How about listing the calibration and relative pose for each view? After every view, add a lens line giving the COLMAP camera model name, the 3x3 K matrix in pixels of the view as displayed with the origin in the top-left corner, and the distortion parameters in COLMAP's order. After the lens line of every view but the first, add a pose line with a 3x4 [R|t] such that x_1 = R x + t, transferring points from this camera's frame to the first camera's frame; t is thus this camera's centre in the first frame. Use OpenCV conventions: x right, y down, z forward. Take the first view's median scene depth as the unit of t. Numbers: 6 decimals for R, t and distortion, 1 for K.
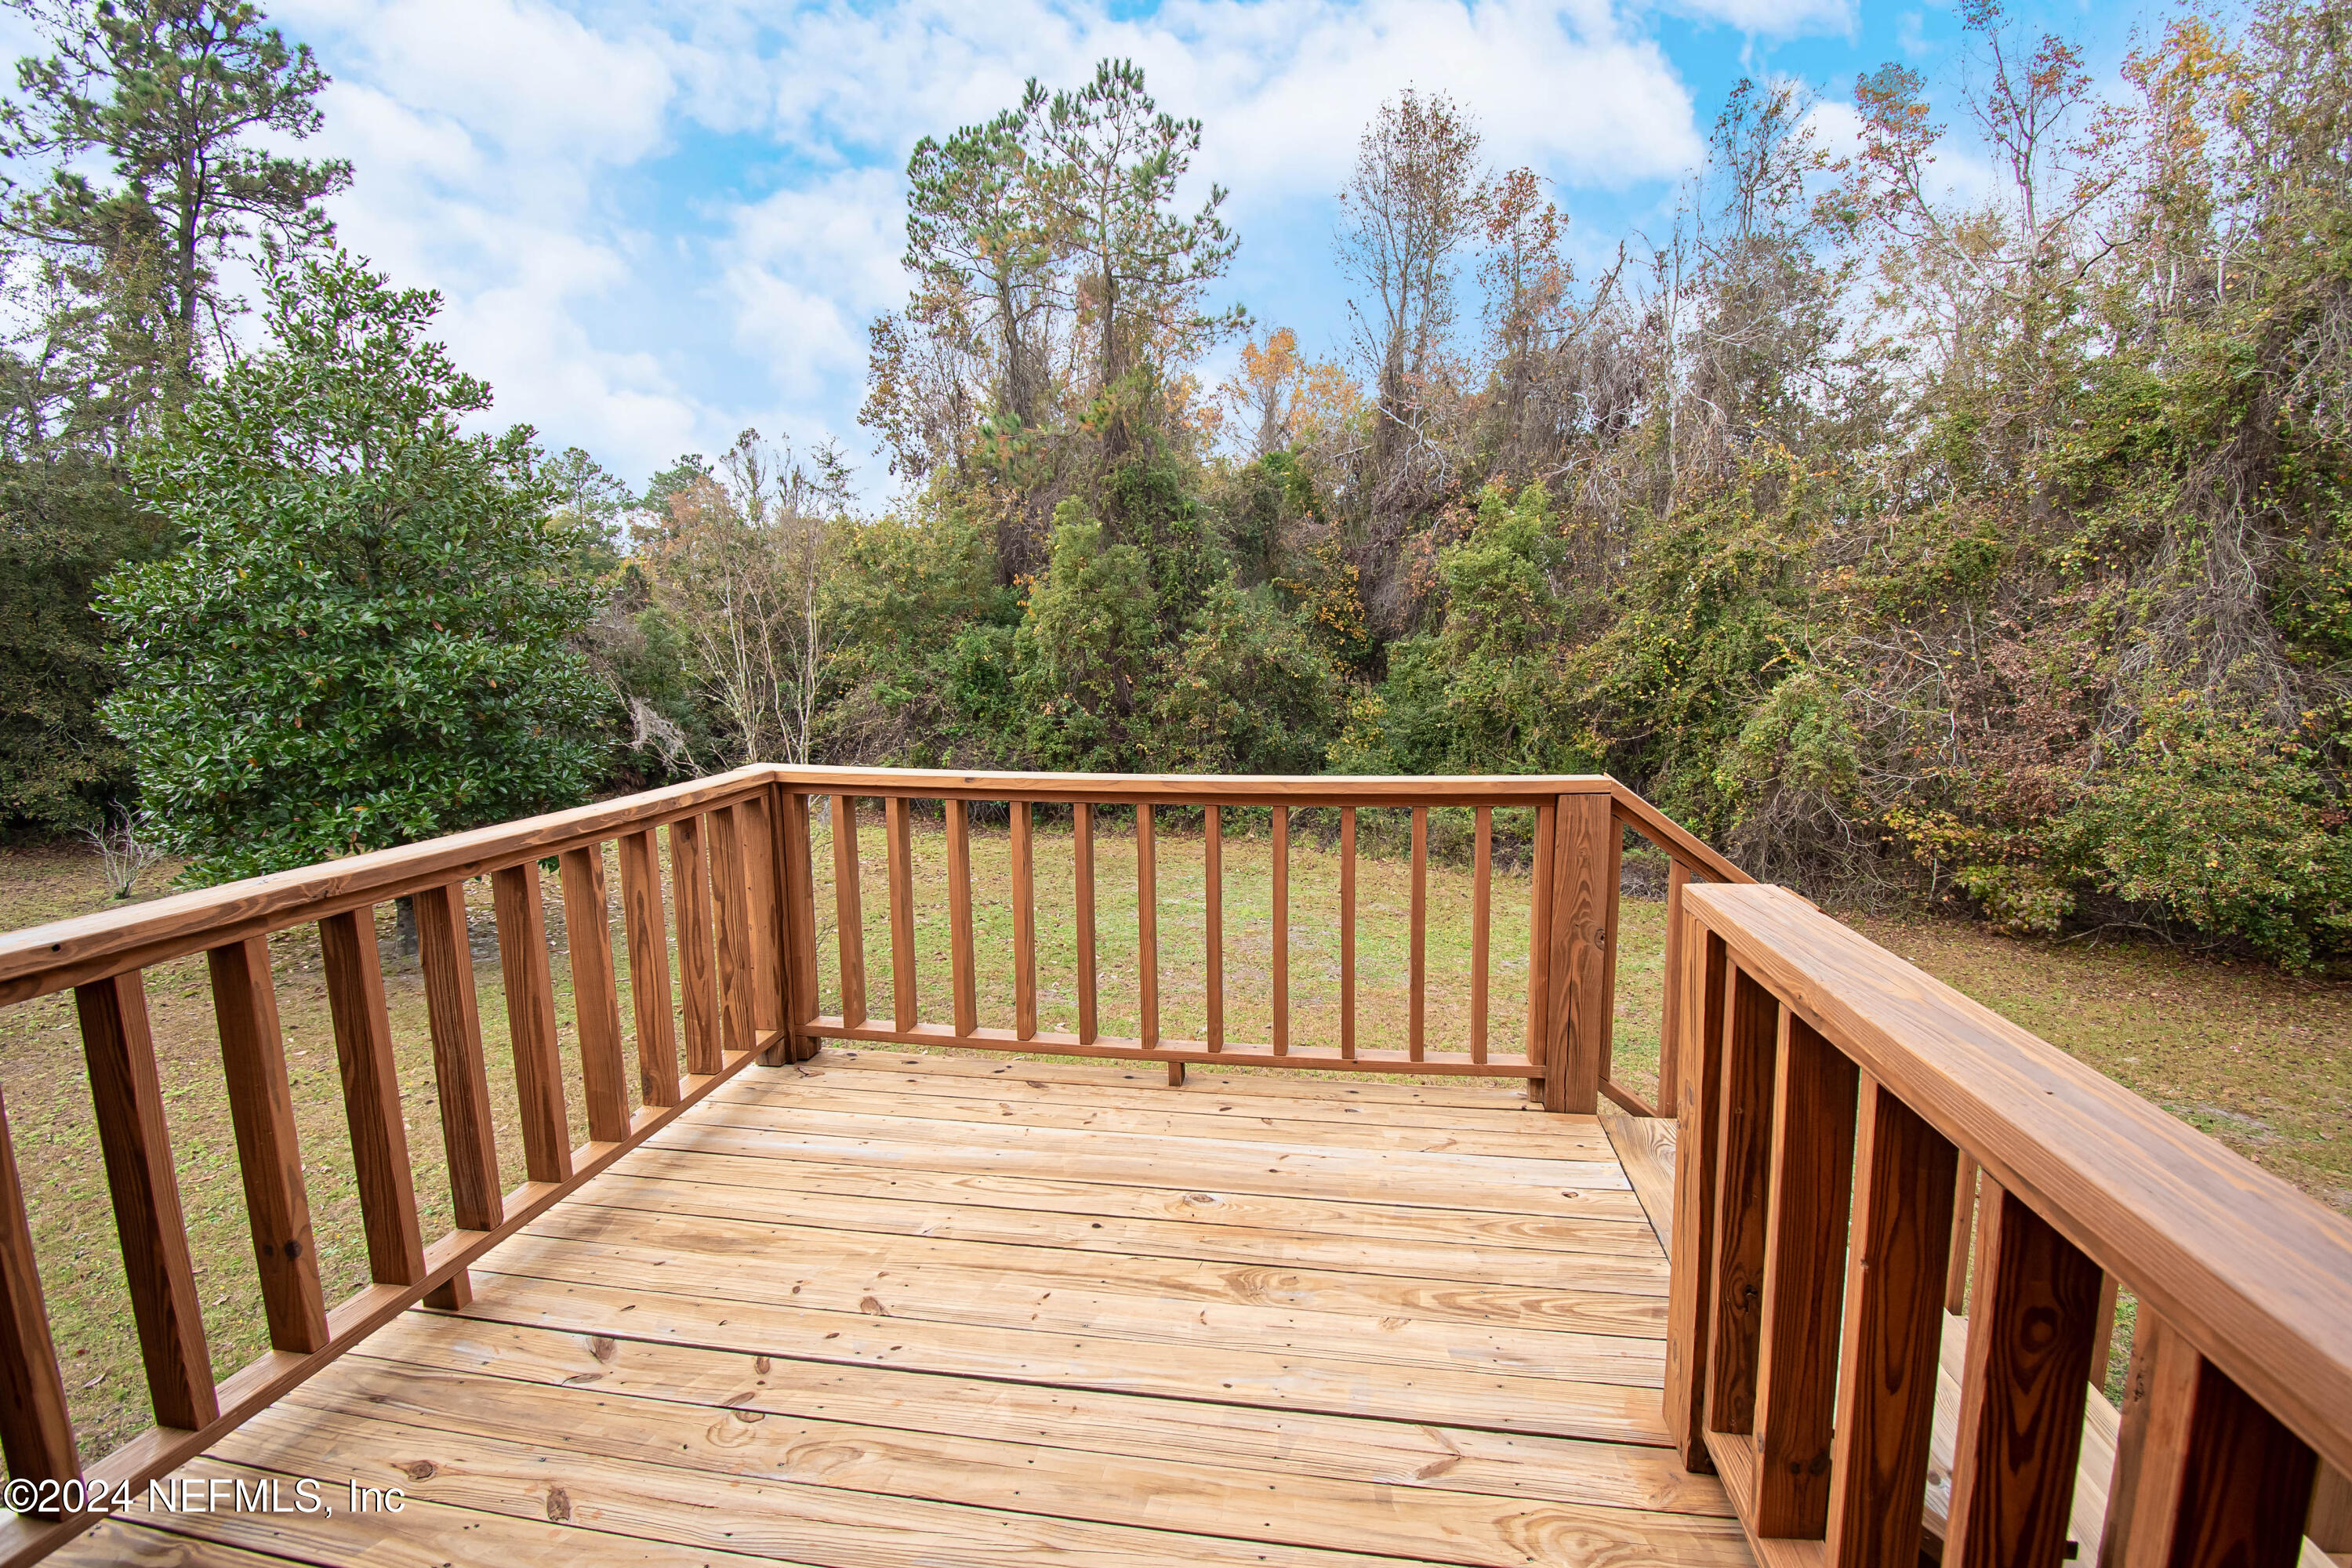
lens RADIAL K [[1054.8, 0, 1189.2], [0, 1054.8, 784.0], [0, 0, 1]] dist [0.020927, -0.027598]
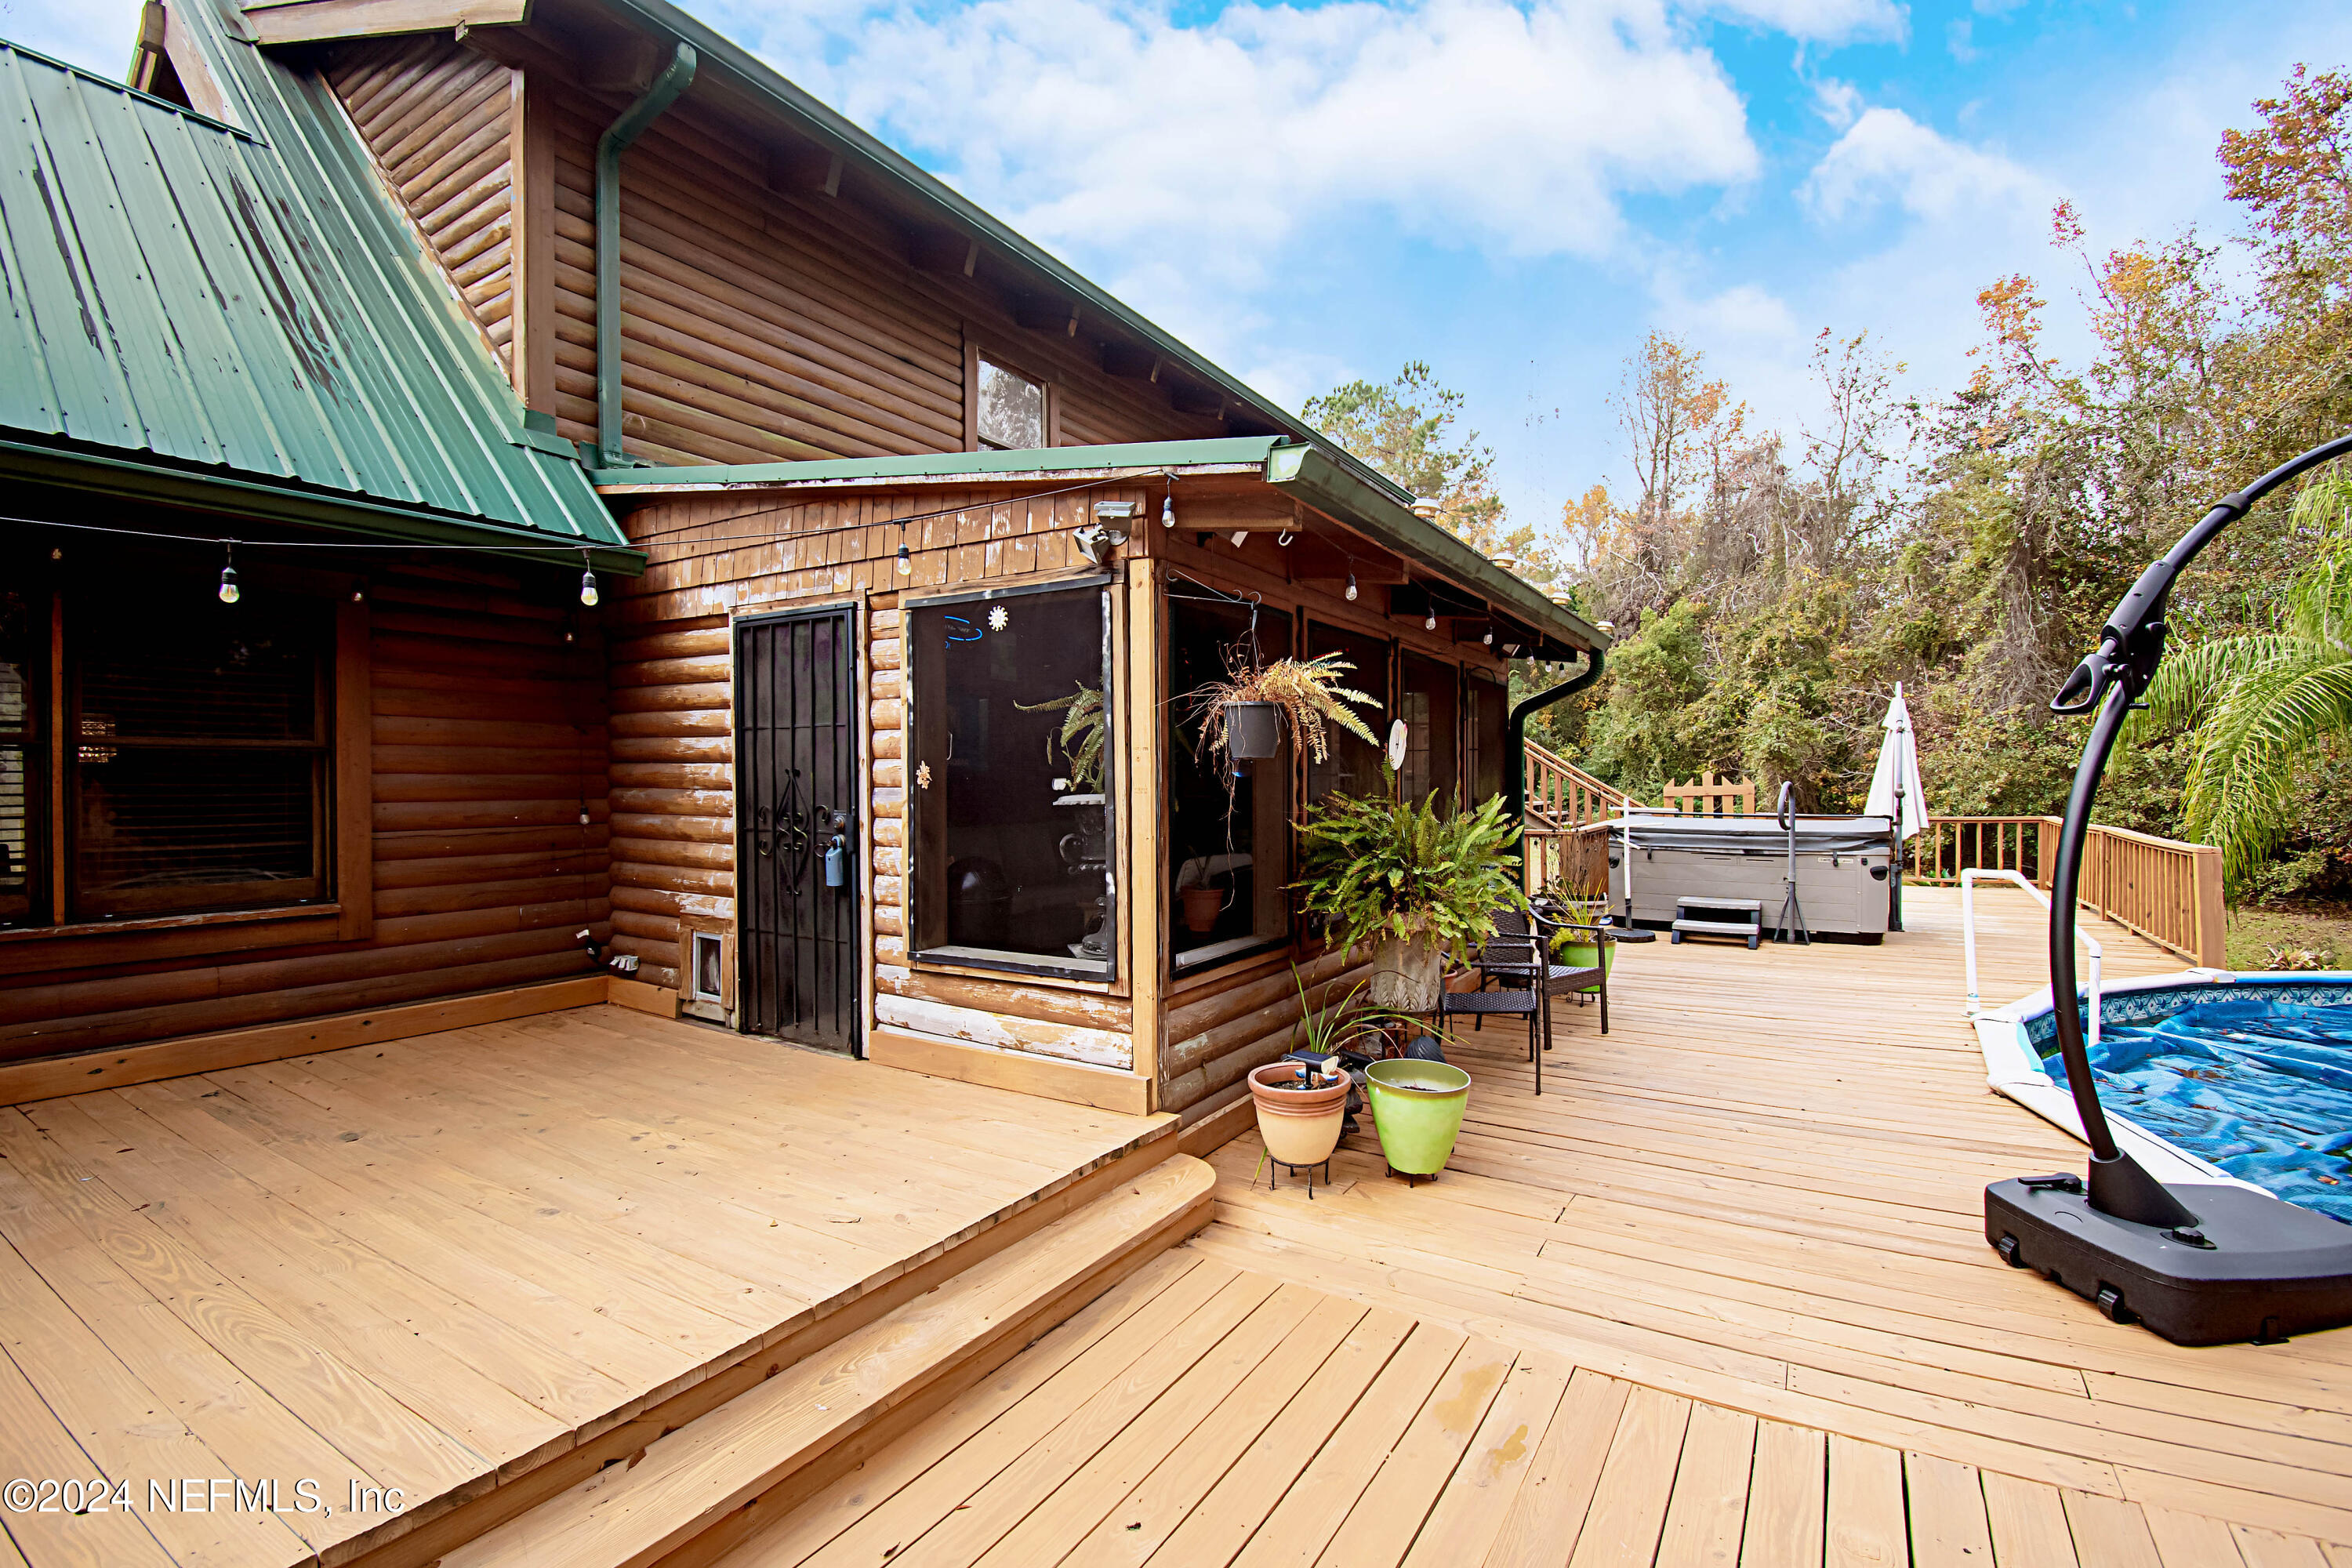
lens RADIAL K [[1054.8, 0, 1189.2], [0, 1054.8, 784.0], [0, 0, 1]] dist [0.020927, -0.027598]
pose [[0.927239, 0.008939, -0.374363, 0.238170], [-0.054228, 0.992382, -0.110618, 0.168133], [0.370523, 0.122871, 0.920660, -0.574178]]
